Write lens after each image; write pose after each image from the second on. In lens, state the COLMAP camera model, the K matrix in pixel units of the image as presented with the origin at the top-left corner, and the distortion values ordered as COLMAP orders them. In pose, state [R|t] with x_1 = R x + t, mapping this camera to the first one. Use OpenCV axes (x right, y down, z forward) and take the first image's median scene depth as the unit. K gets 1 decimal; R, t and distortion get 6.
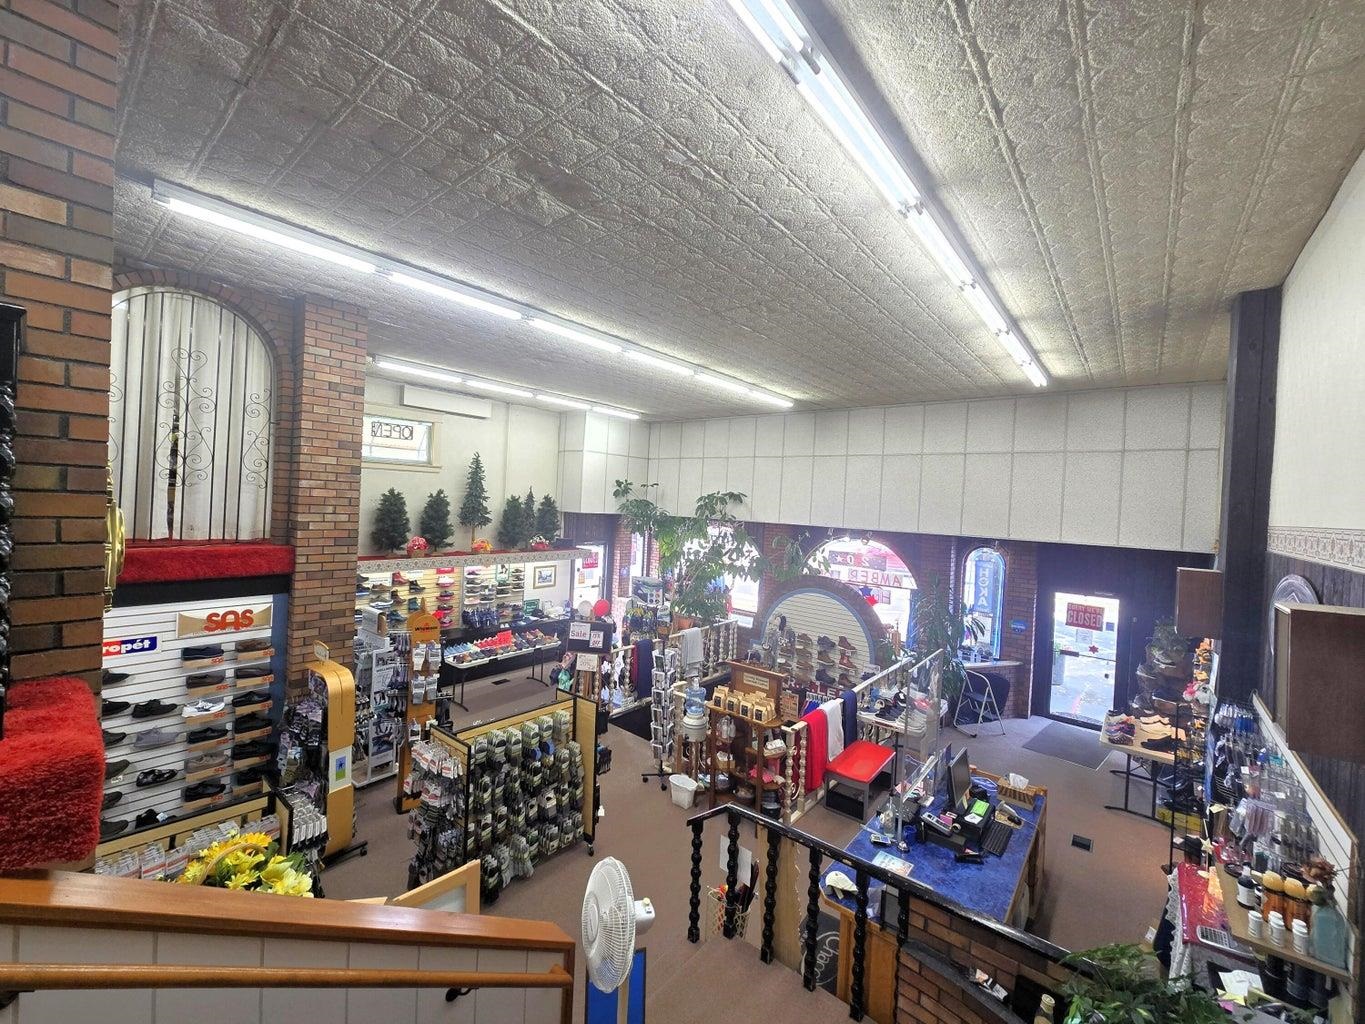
lens RADIAL K [[557.8, 0, 685.9], [0, 557.8, 505.9], [0, 0, 1]] dist [-0.001476, -0.000127]
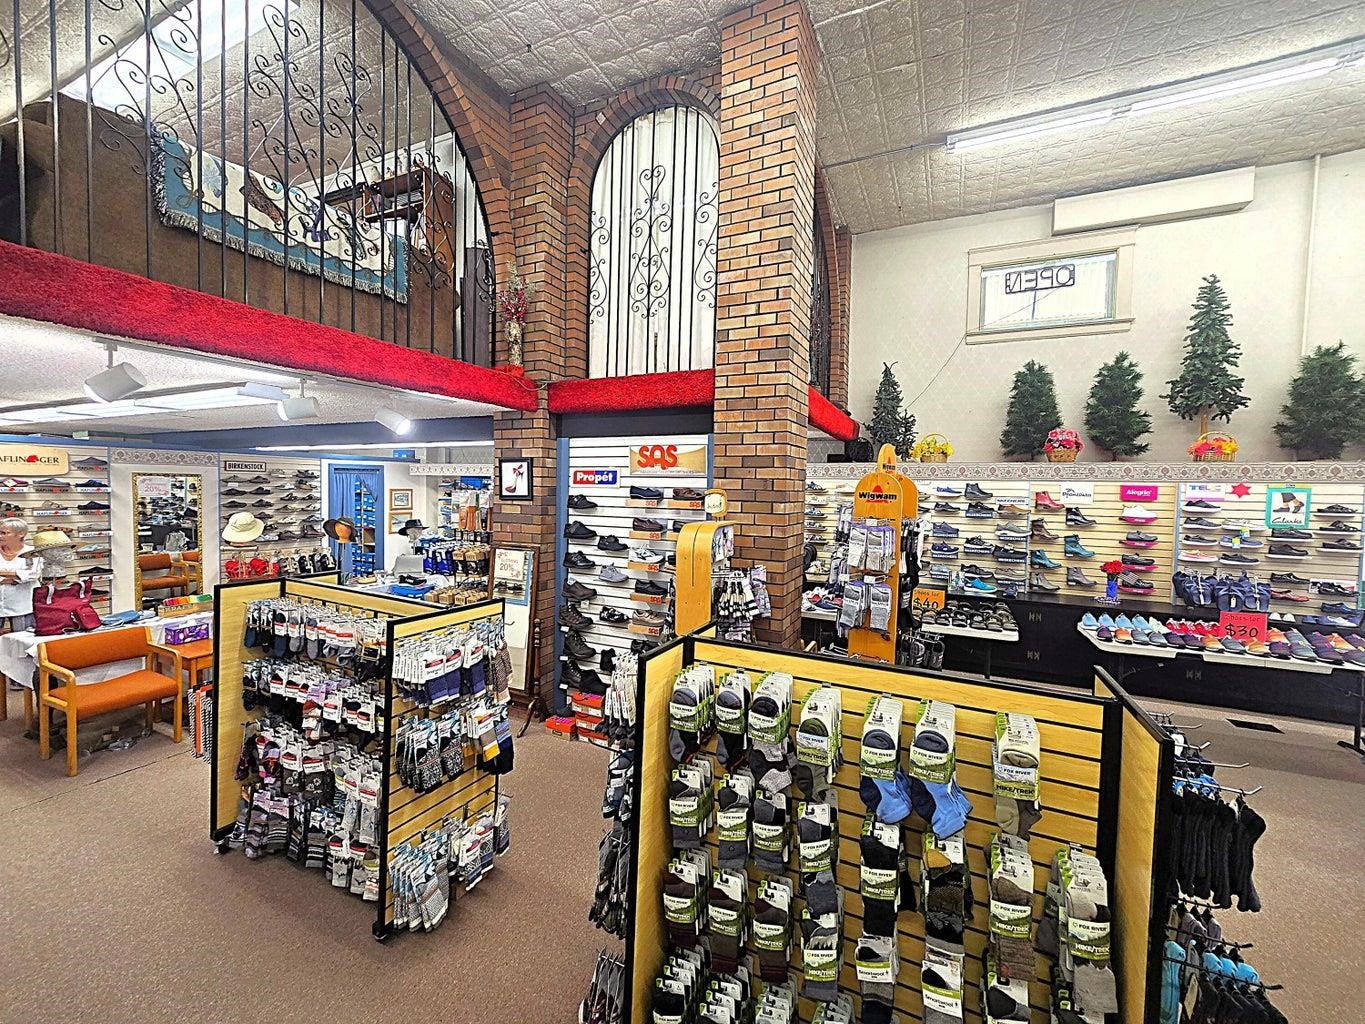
lens RADIAL K [[557.8, 0, 685.9], [0, 557.8, 505.9], [0, 0, 1]] dist [-0.001476, -0.000127]
pose [[0.251193, -0.008829, -0.967897, 0.008129], [-0.018000, 0.999743, -0.013791, 0.175724], [0.967770, 0.020887, 0.250970, 0.501056]]
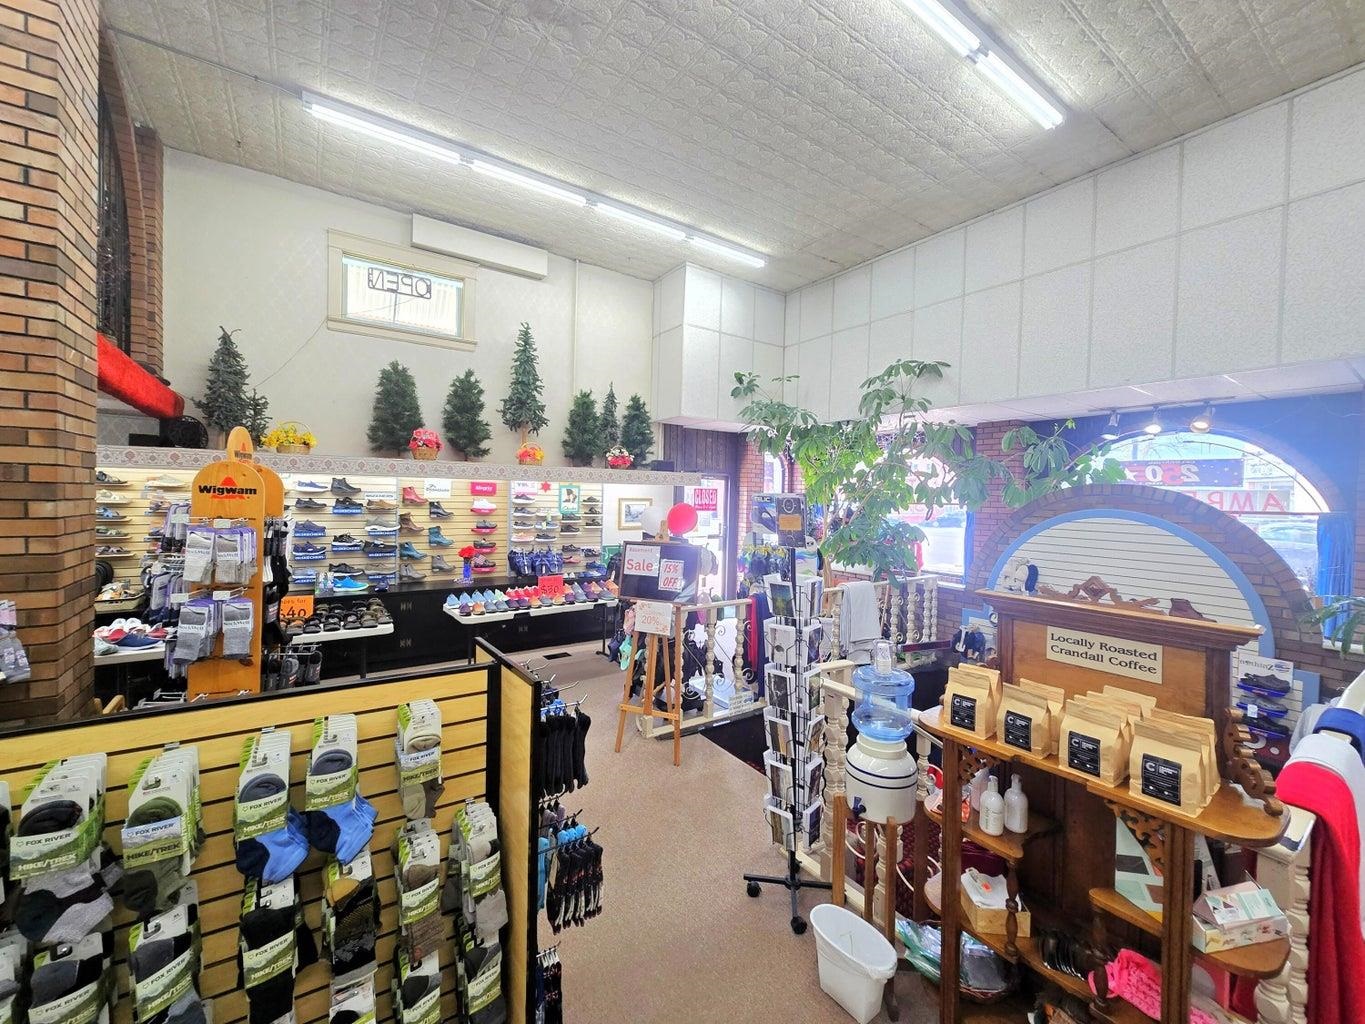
lens RADIAL K [[557.8, 0, 685.9], [0, 557.8, 505.9], [0, 0, 1]] dist [-0.001476, -0.000127]
pose [[0.962487, -0.020676, -0.270538, -0.003627], [0.019917, 0.999786, -0.005550, 0.176655], [0.270595, -0.000046, 0.962693, 0.496510]]
